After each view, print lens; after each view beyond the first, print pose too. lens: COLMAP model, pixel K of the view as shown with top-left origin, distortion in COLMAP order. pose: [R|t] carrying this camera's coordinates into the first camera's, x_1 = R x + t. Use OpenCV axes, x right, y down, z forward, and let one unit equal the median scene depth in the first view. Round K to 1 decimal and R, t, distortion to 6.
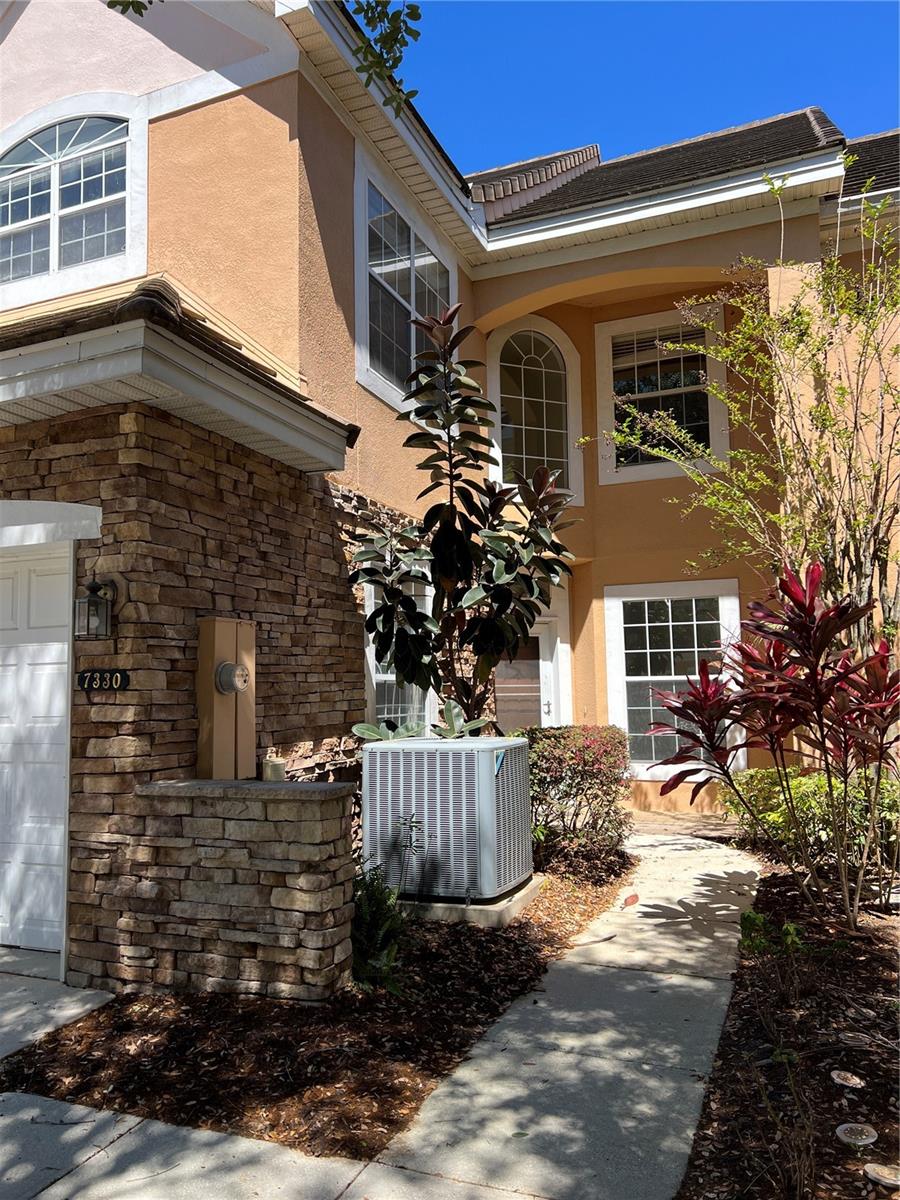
lens RADIAL K [[901.0, 0, 441.9], [0, 901.0, 604.1], [0, 0, 1]] dist [0.041053, -0.050316]
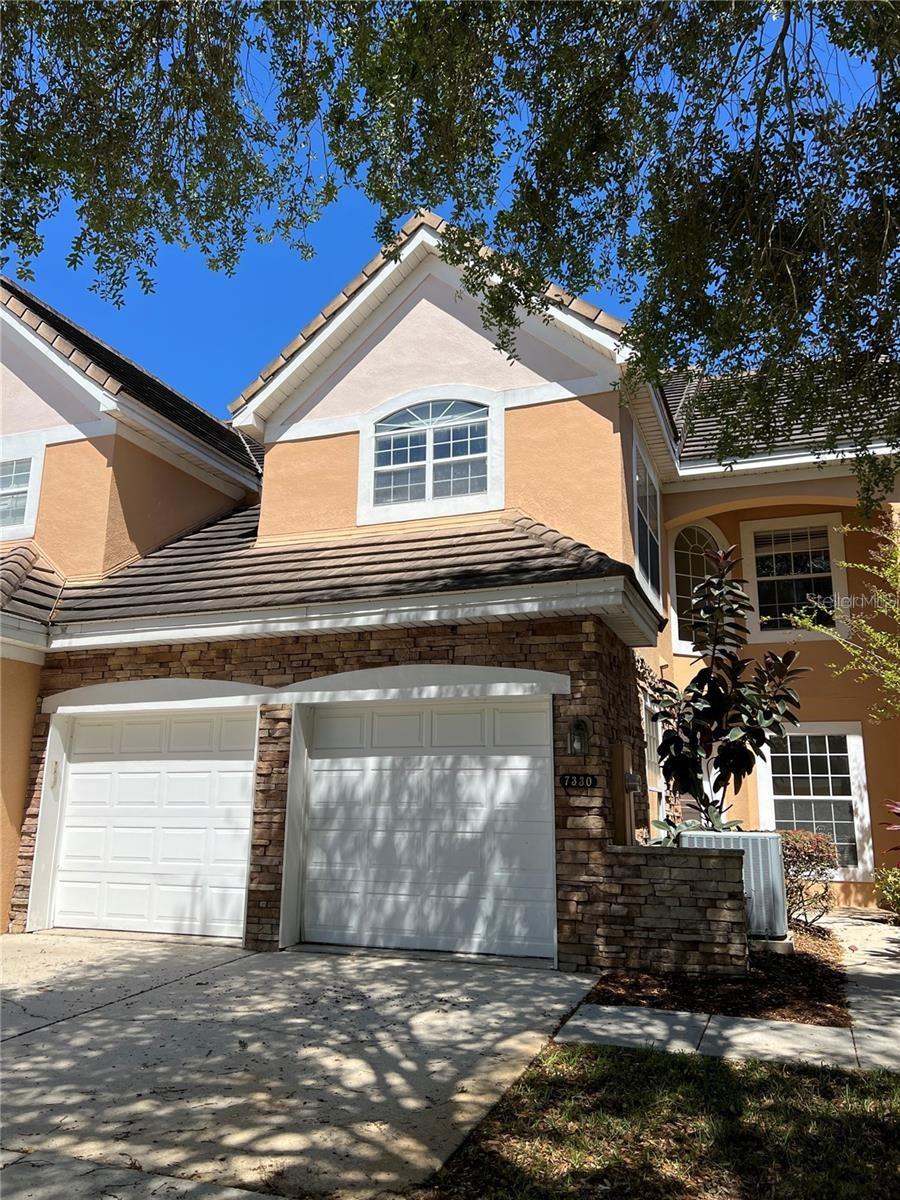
lens RADIAL K [[901.0, 0, 458.2], [0, 901.0, 596.5], [0, 0, 1]] dist [0.041053, -0.050316]
pose [[0.999182, 0.035678, 0.019016, -0.619304], [-0.032729, 0.989942, -0.137635, -0.015861], [-0.023735, 0.136900, 0.990300, -0.666231]]
